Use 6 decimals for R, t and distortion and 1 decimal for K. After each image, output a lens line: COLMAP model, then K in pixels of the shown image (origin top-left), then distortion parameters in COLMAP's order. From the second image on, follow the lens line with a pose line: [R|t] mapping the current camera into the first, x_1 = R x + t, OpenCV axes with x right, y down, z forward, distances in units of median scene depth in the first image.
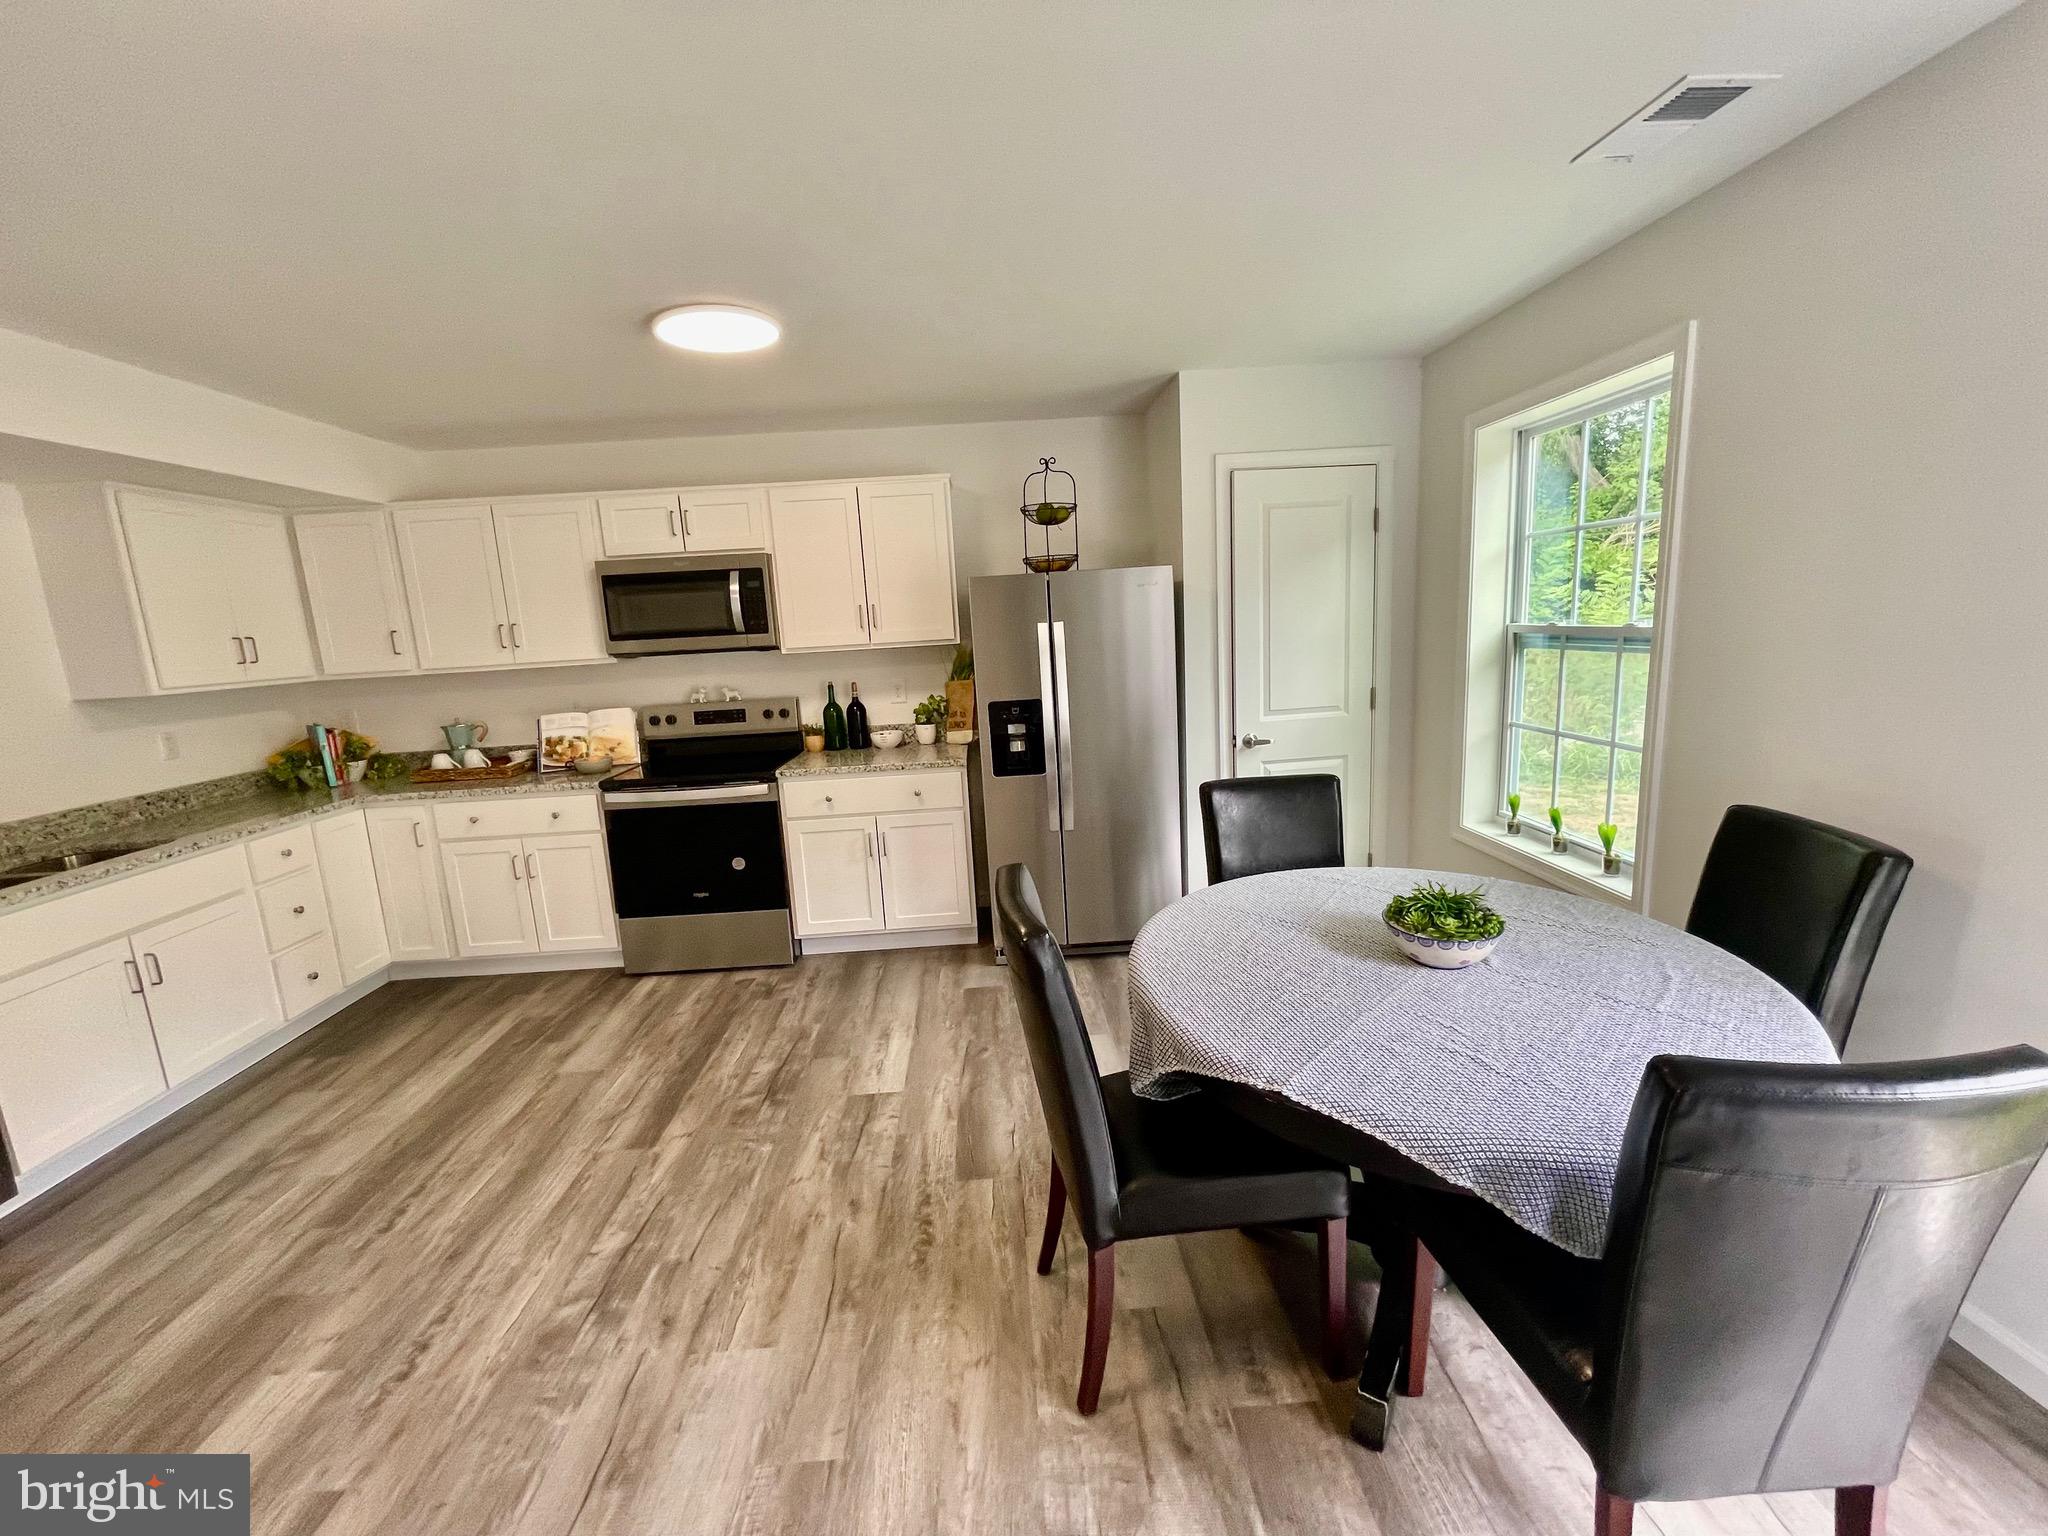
lens RADIAL K [[831.0, 0, 1021.2], [0, 831.0, 765.7], [0, 0, 1]] dist [-0.003100, -0.000723]
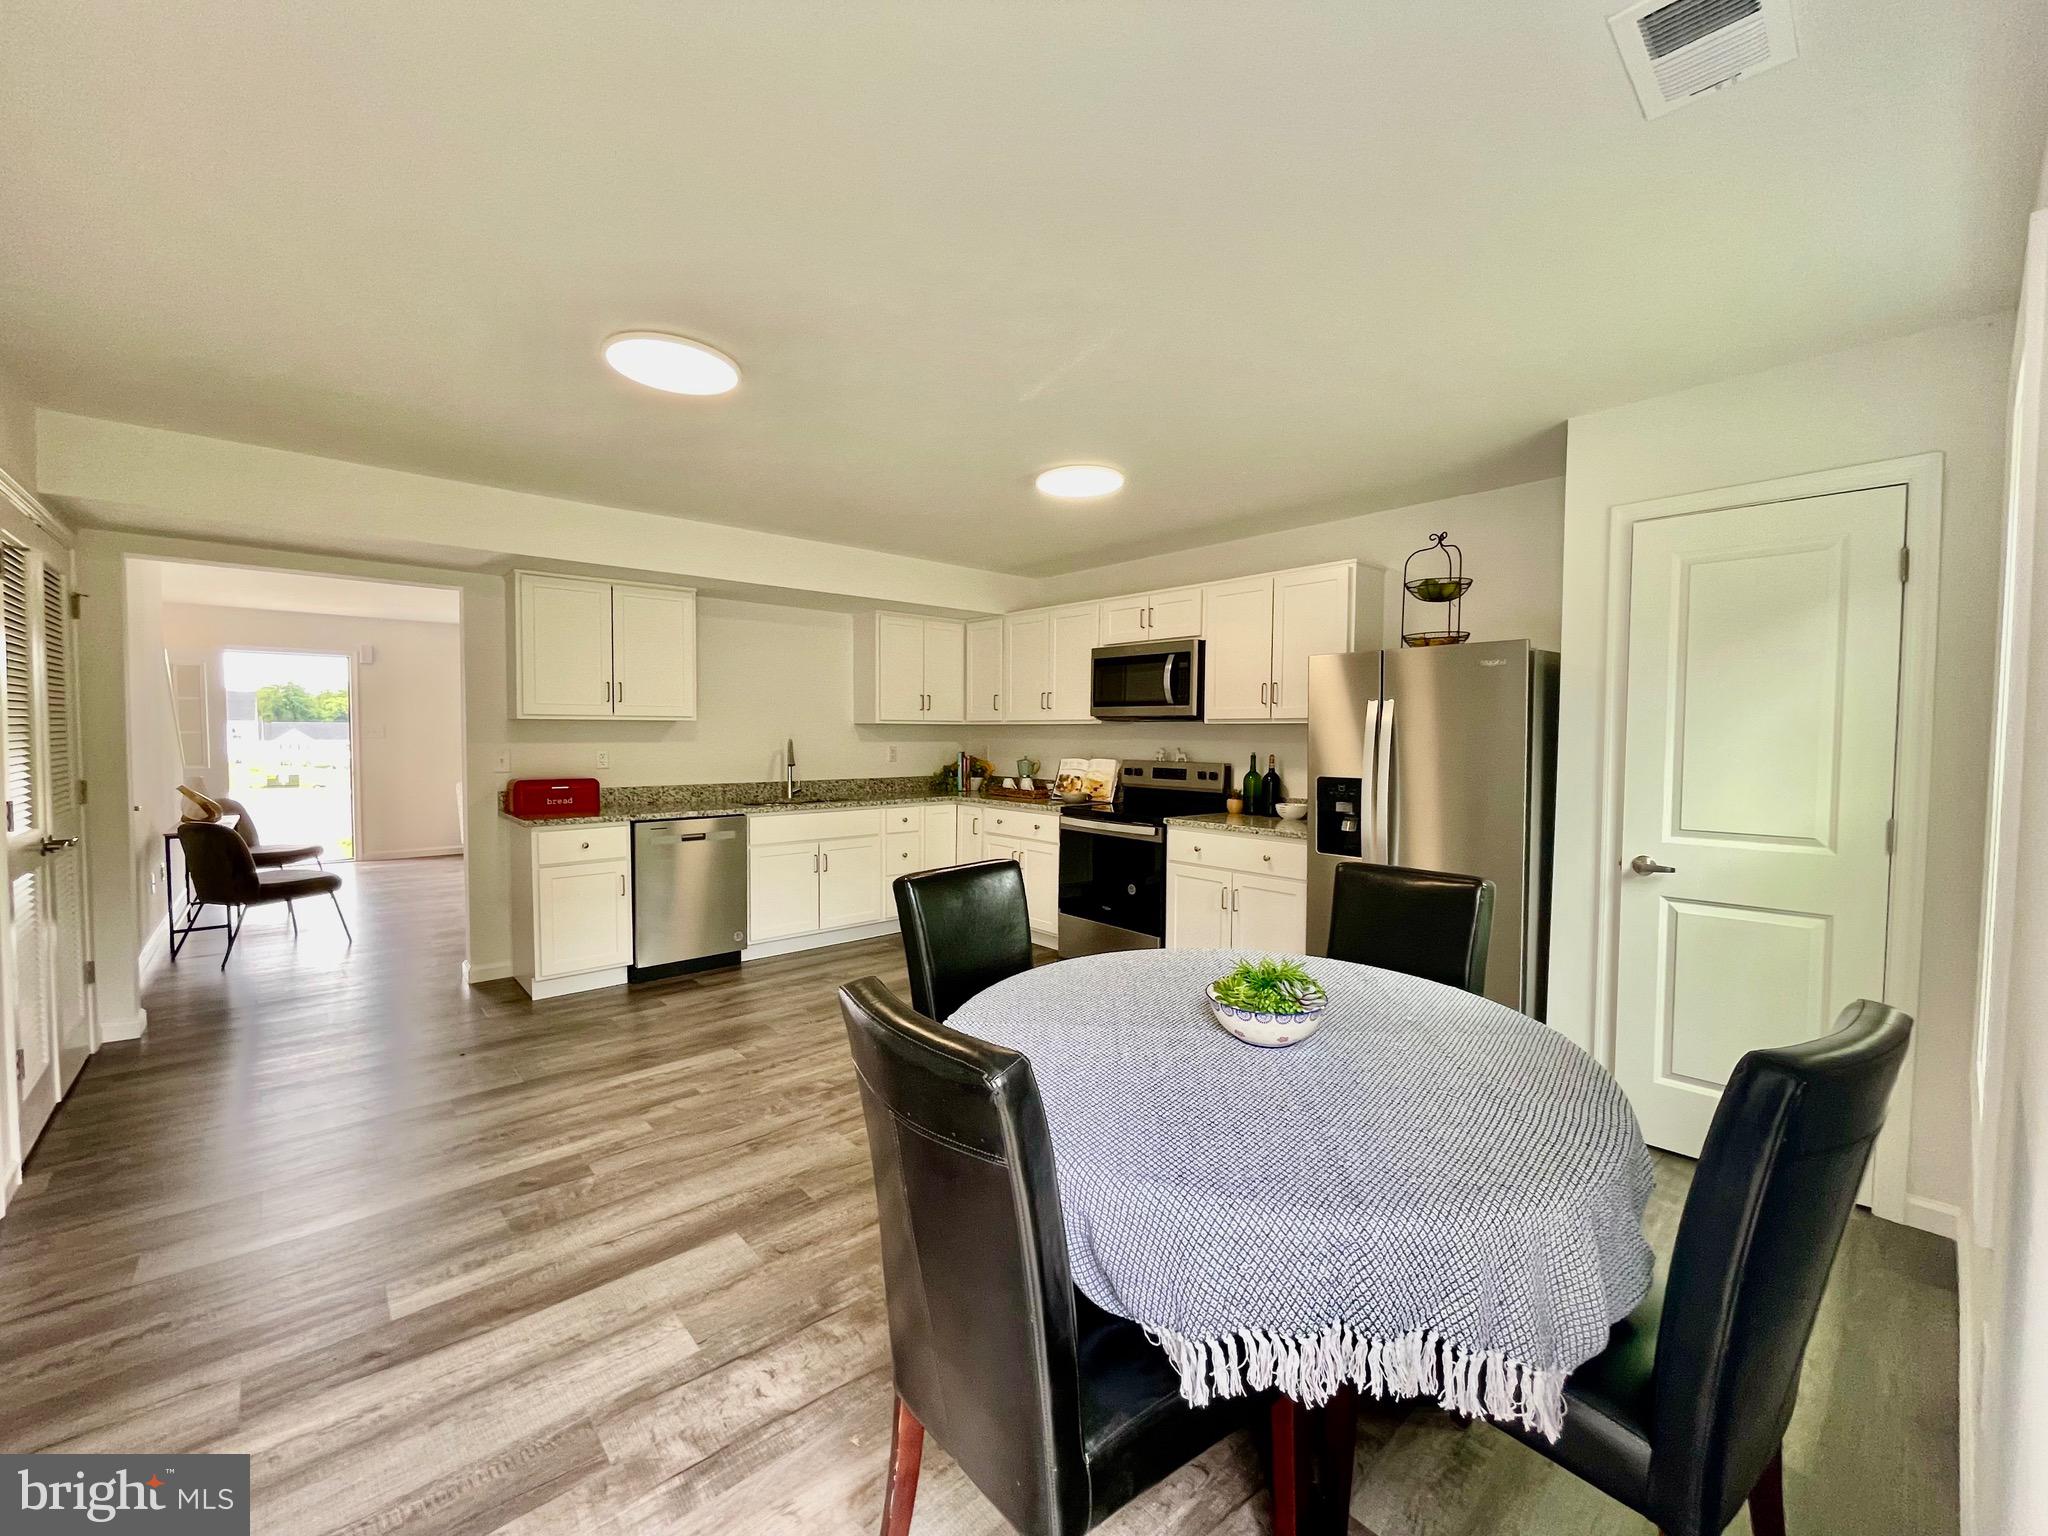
lens RADIAL K [[831.0, 0, 1012.5], [0, 831.0, 764.3], [0, 0, 1]] dist [-0.003100, -0.000723]
pose [[0.626532, 0.090090, -0.774172, 0.473672], [-0.177988, 0.983588, -0.029585, 0.004338], [0.758801, 0.156330, 0.632284, 0.069480]]
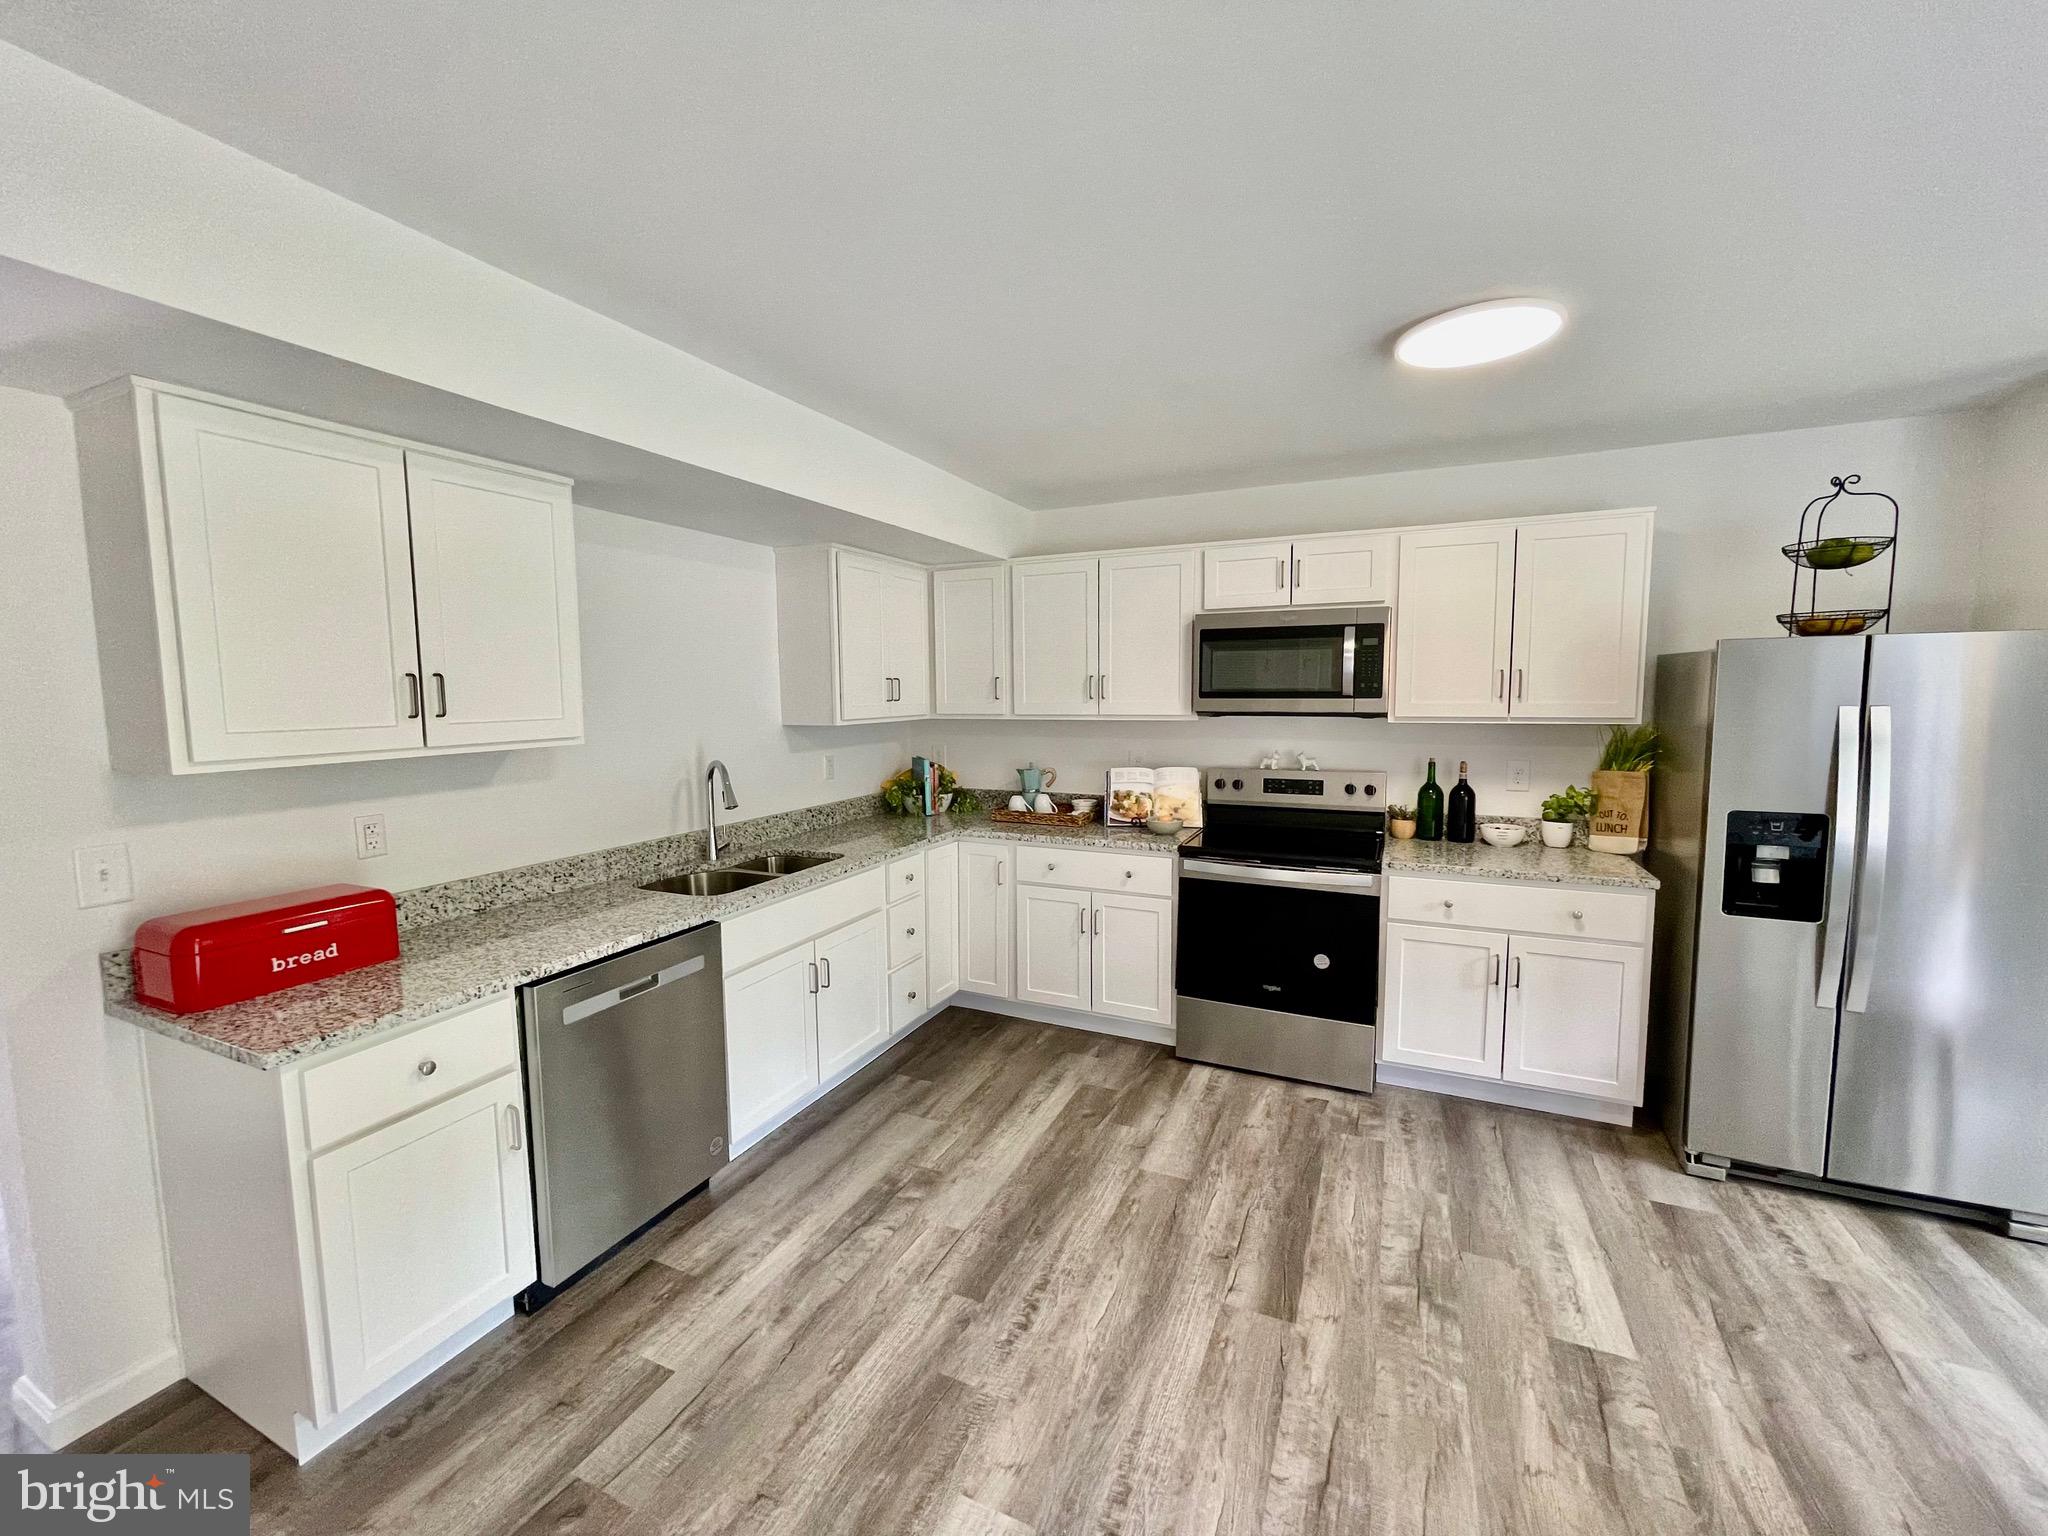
lens RADIAL K [[831.0, 0, 1013.5], [0, 831.0, 765.9], [0, 0, 1]] dist [-0.003100, -0.000723]
pose [[0.886679, 0.090343, -0.453473, -0.249764], [-0.120412, 0.992004, -0.037810, -0.012114], [0.446431, 0.088129, 0.890468, 0.071871]]
